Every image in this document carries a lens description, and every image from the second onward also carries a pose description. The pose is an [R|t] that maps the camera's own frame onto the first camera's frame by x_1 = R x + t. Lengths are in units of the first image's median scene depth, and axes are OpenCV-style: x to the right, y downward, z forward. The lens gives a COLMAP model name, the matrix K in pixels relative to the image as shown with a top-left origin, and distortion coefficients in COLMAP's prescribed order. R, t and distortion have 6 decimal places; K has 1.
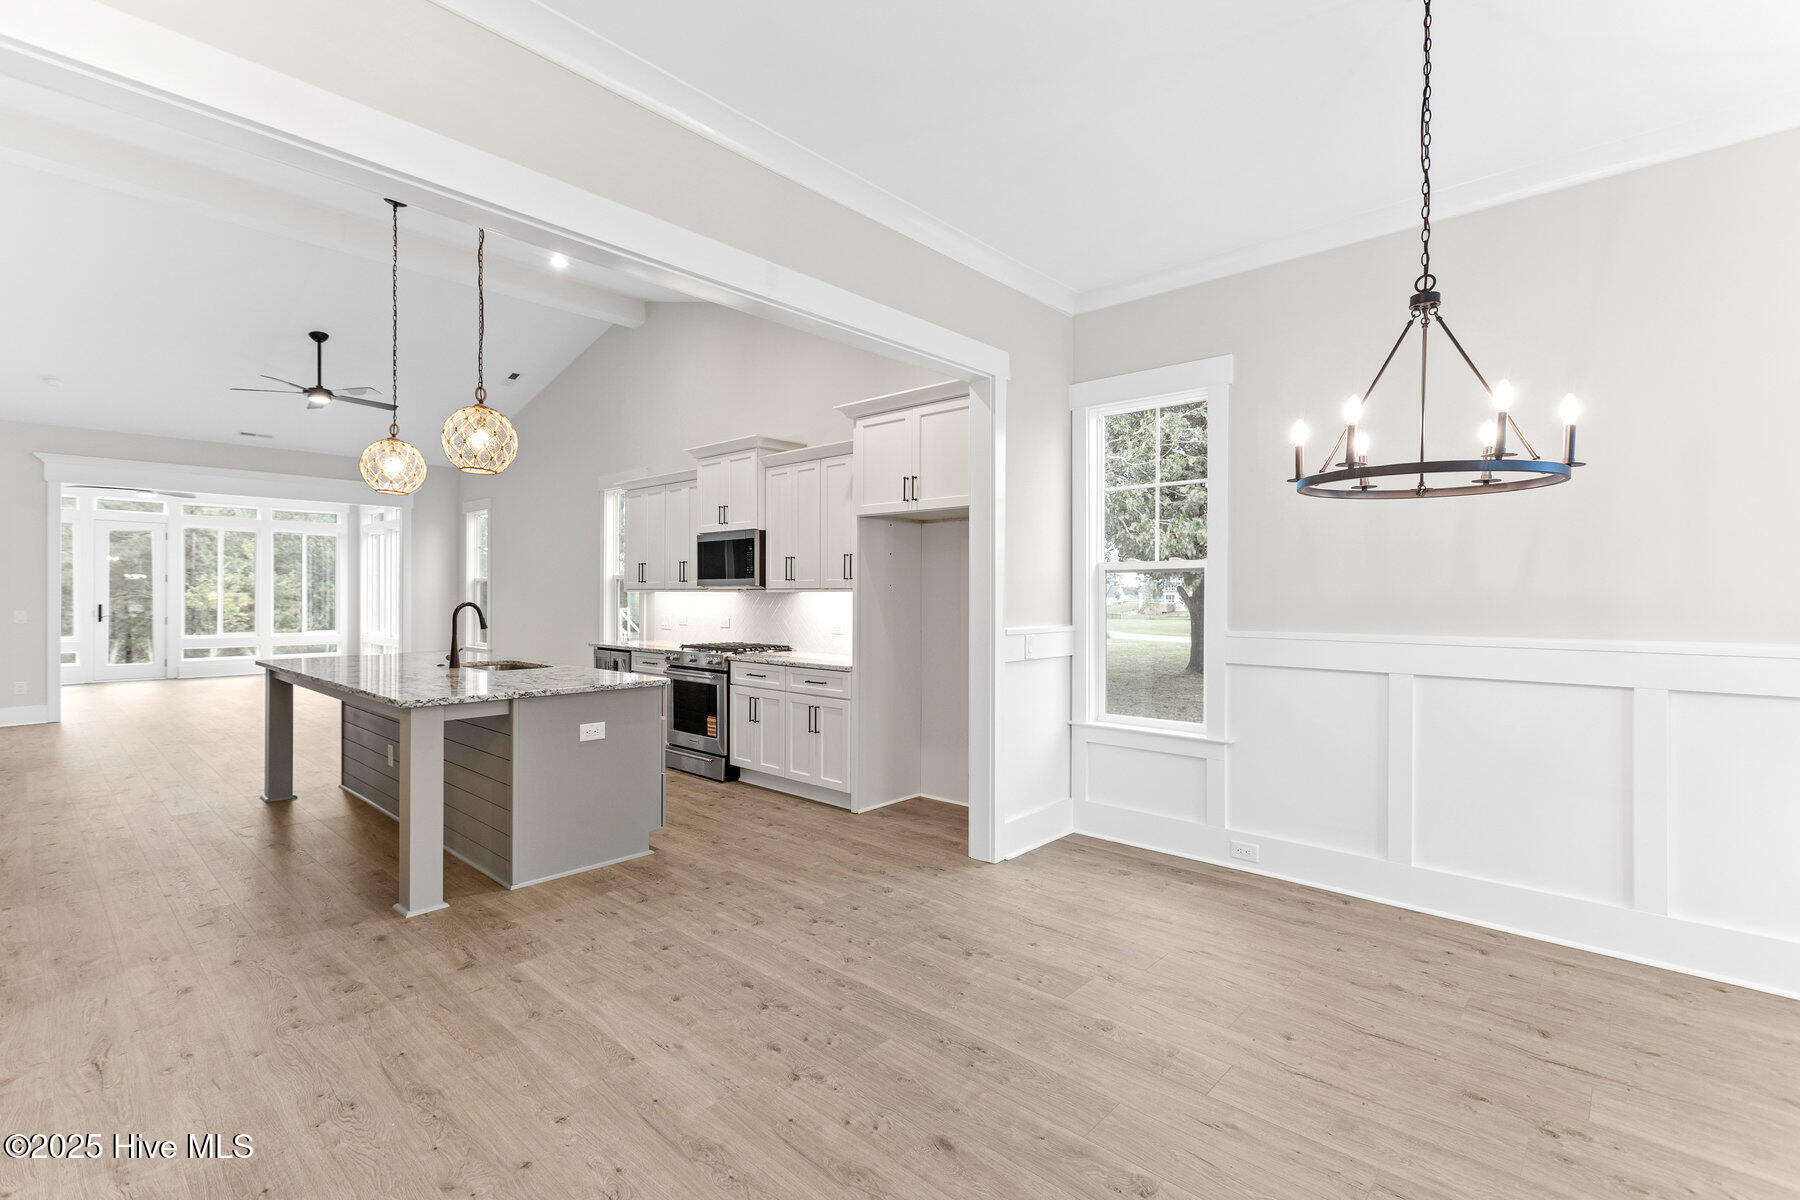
lens RADIAL K [[824.1, 0, 943.5], [0, 824.1, 620.0], [0, 0, 1]] dist [0.010165, 0.001199]
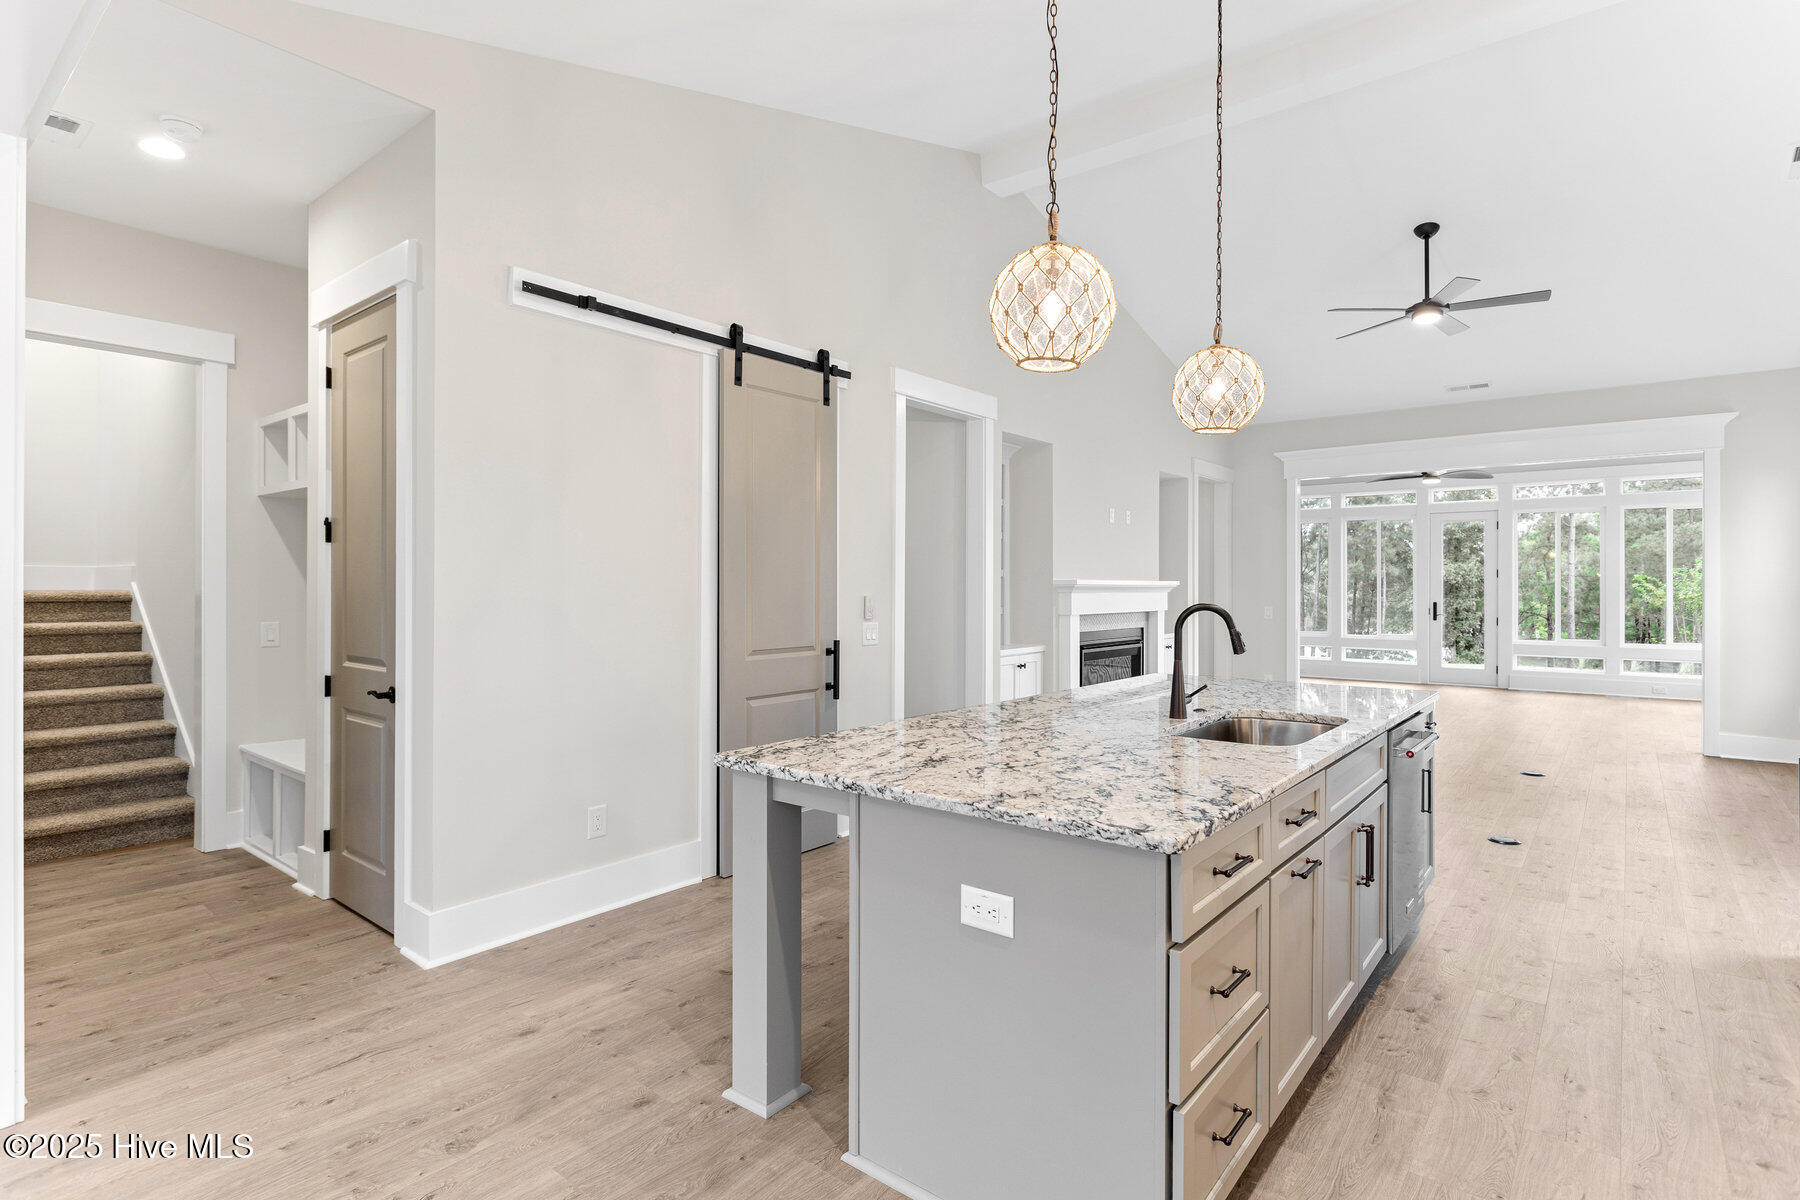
lens RADIAL K [[912.3, 0, 863.2], [0, 912.3, 577.0], [0, 0, 1]] dist [-0.008141, 0.000439]
pose [[0.004518, -0.011559, -0.999923, 0.024872], [-0.036550, 0.999263, -0.011717, -0.015936], [0.999322, 0.036600, 0.004092, 0.522618]]
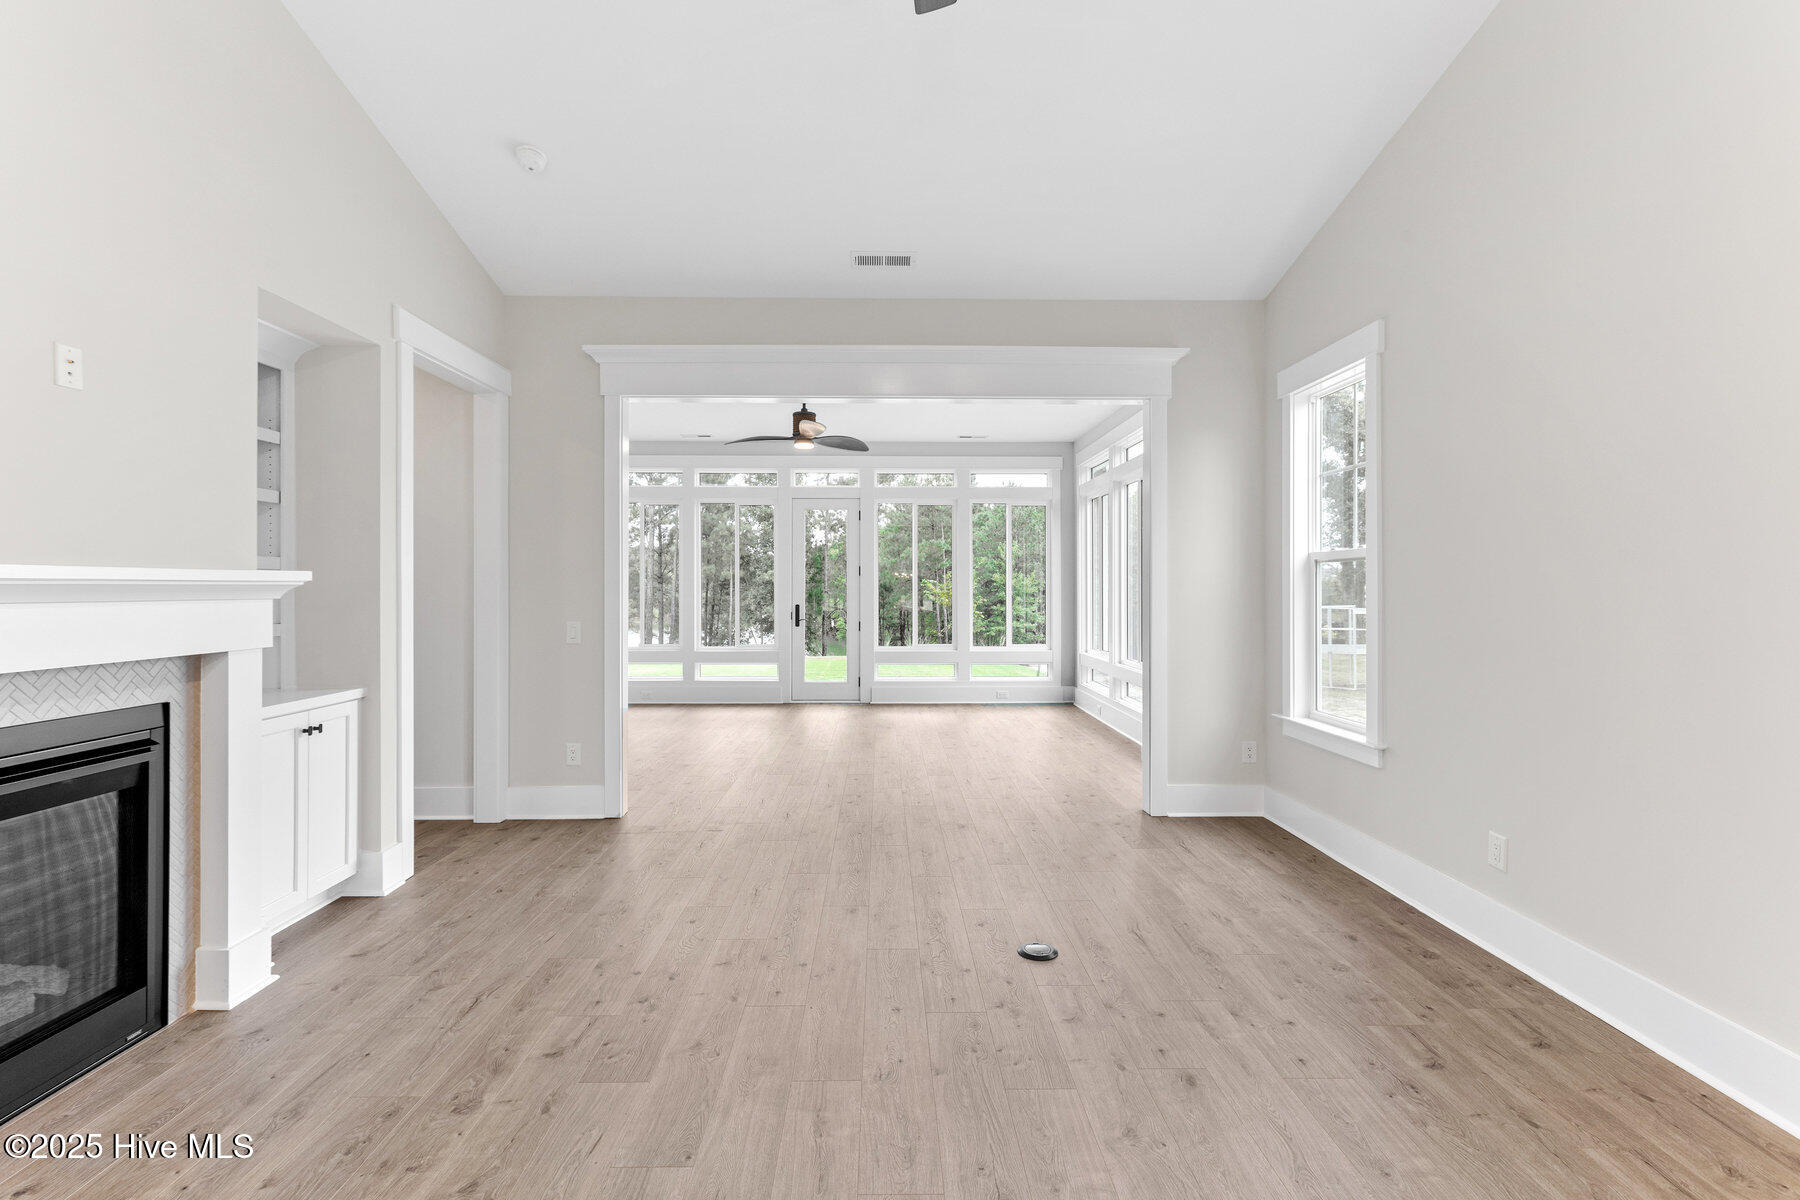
lens RADIAL K [[824.1, 0, 896.3], [0, 824.1, 589.6], [0, 0, 1]] dist [0.010165, 0.001199]
pose [[0.663837, -0.001265, -0.747876, -0.559814], [-0.022821, 0.999499, -0.021948, -0.026505], [0.747529, 0.031637, 0.663476, 0.835827]]
